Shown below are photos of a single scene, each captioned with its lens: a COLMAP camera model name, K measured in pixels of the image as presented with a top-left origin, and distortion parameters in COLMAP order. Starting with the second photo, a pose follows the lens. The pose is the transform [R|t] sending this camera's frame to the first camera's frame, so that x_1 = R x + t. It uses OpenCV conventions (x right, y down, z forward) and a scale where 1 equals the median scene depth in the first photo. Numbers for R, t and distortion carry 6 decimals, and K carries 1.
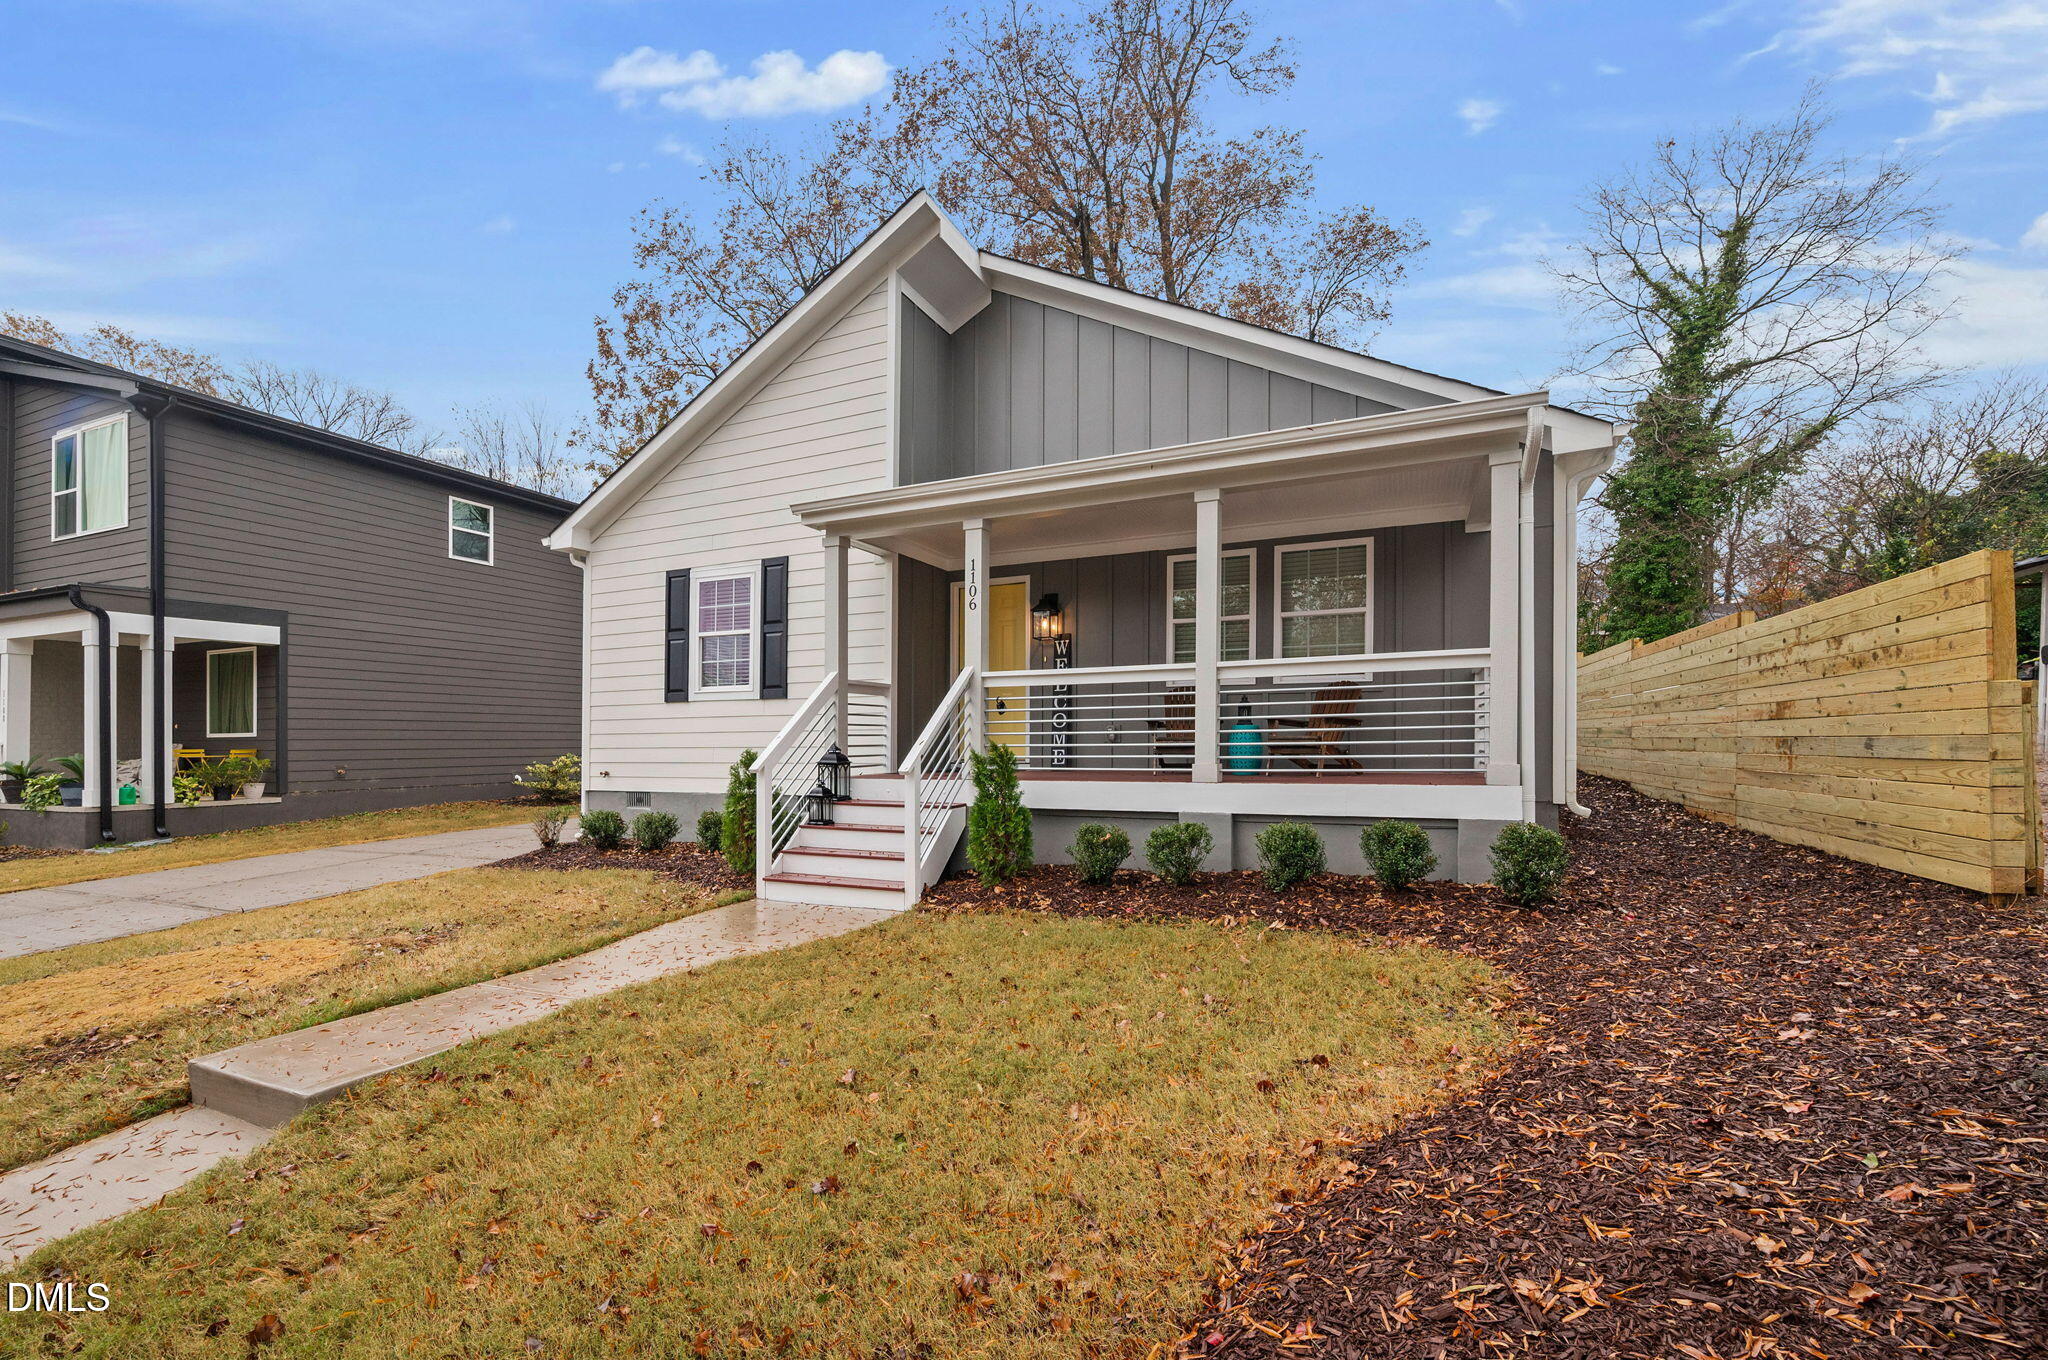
lens RADIAL K [[844.6, 0, 990.2], [0, 844.6, 745.5], [0, 0, 1]] dist [-0.000050, -0.001653]
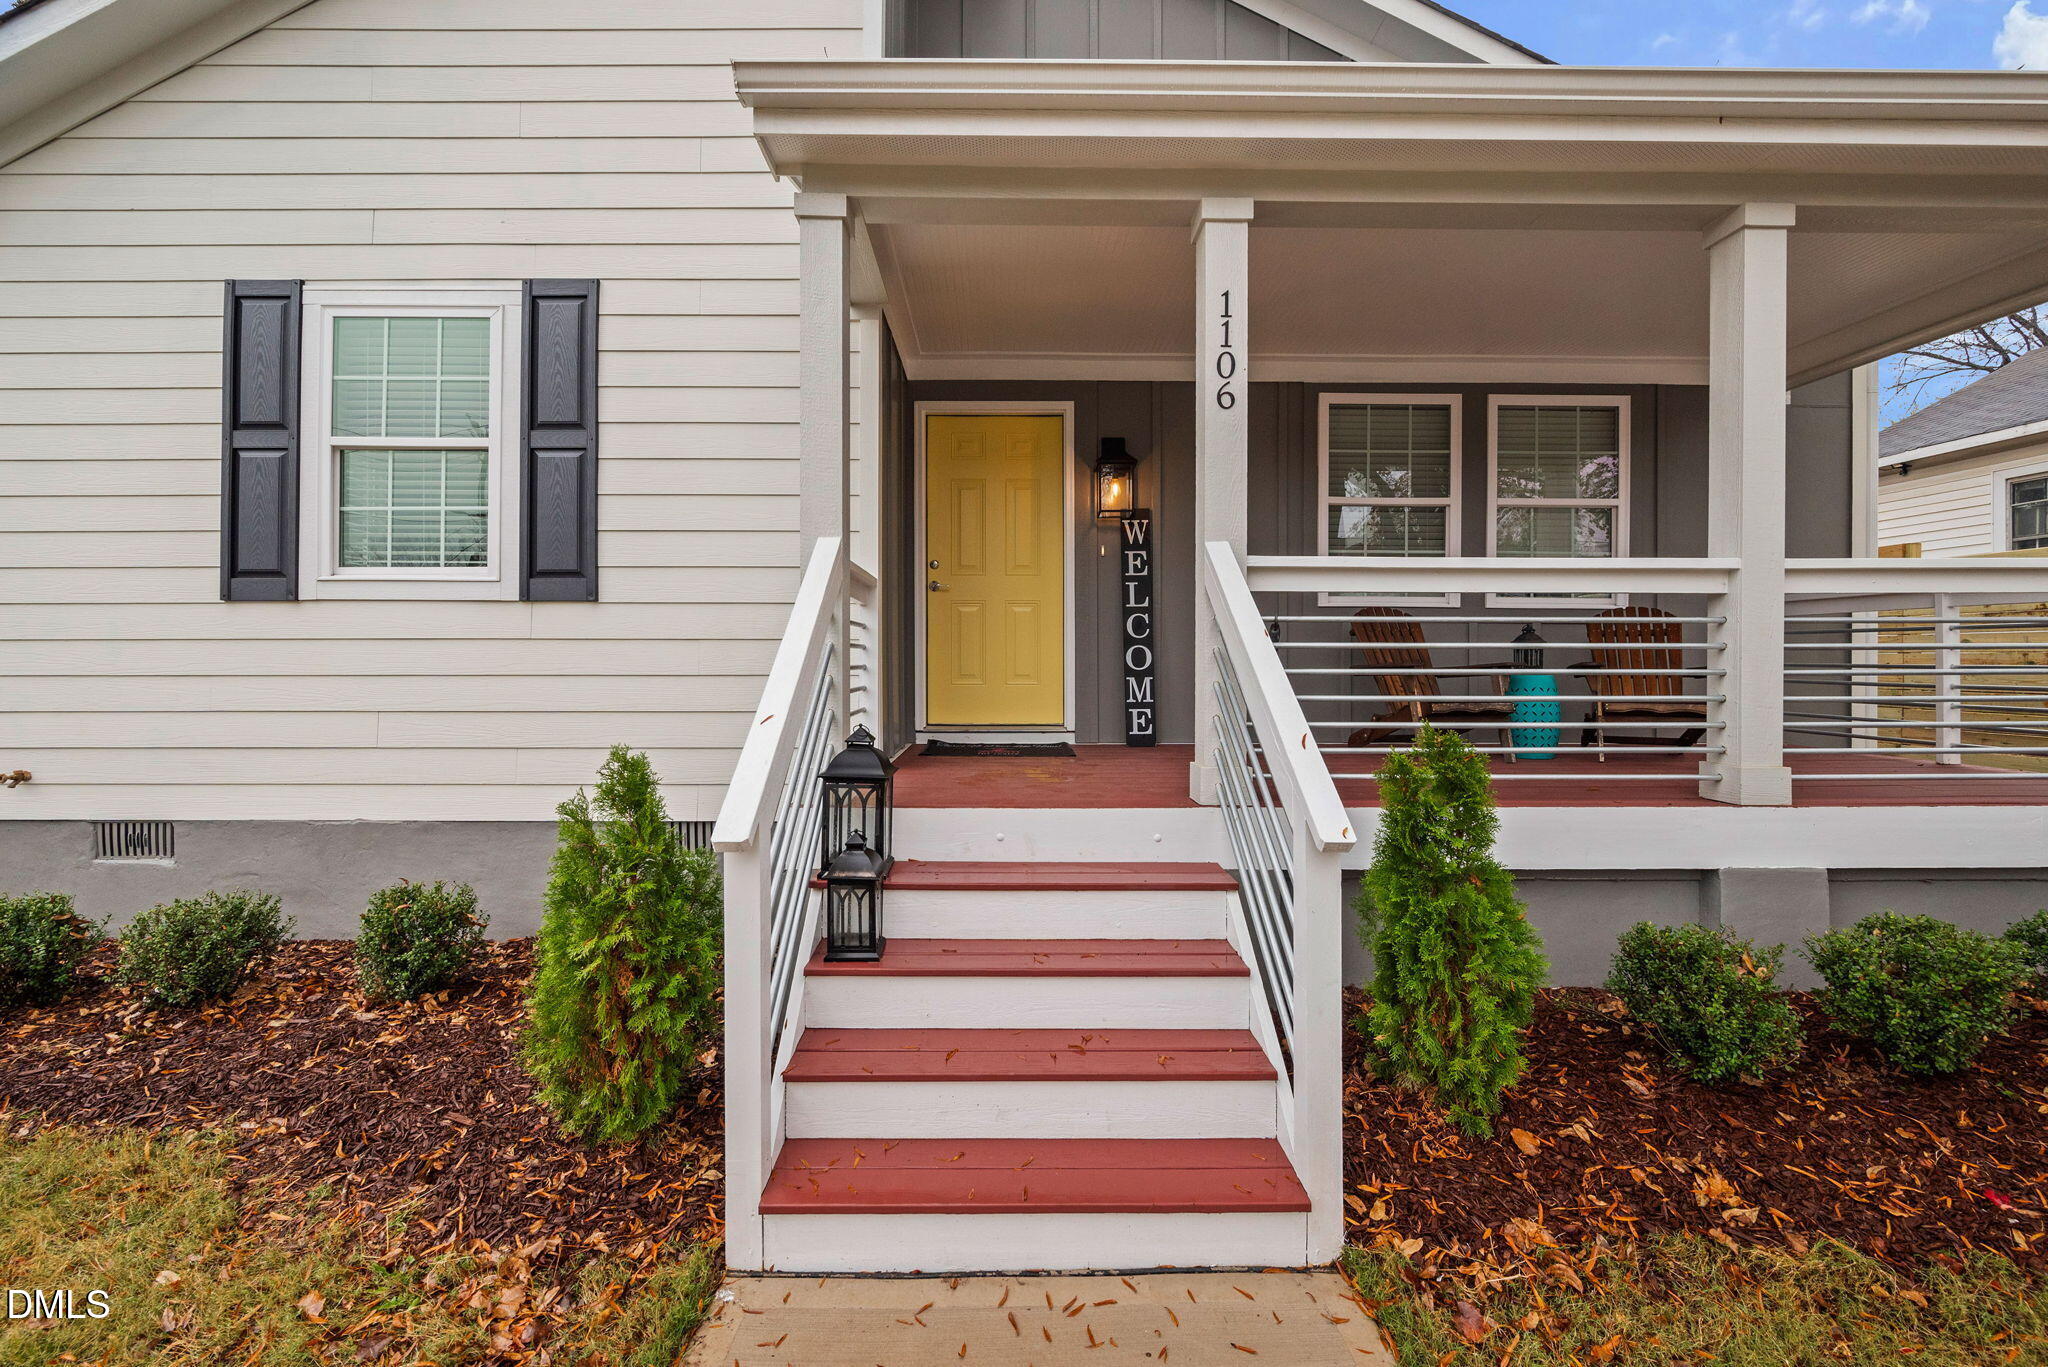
lens RADIAL K [[844.6, 0, 1032.6], [0, 844.6, 673.3], [0, 0, 1]] dist [-0.000050, -0.001653]
pose [[0.903183, 0.004041, 0.429237, -0.217565], [-0.005241, 0.999985, 0.001613, -0.019673], [-0.429224, -0.003706, 0.903190, 0.489599]]
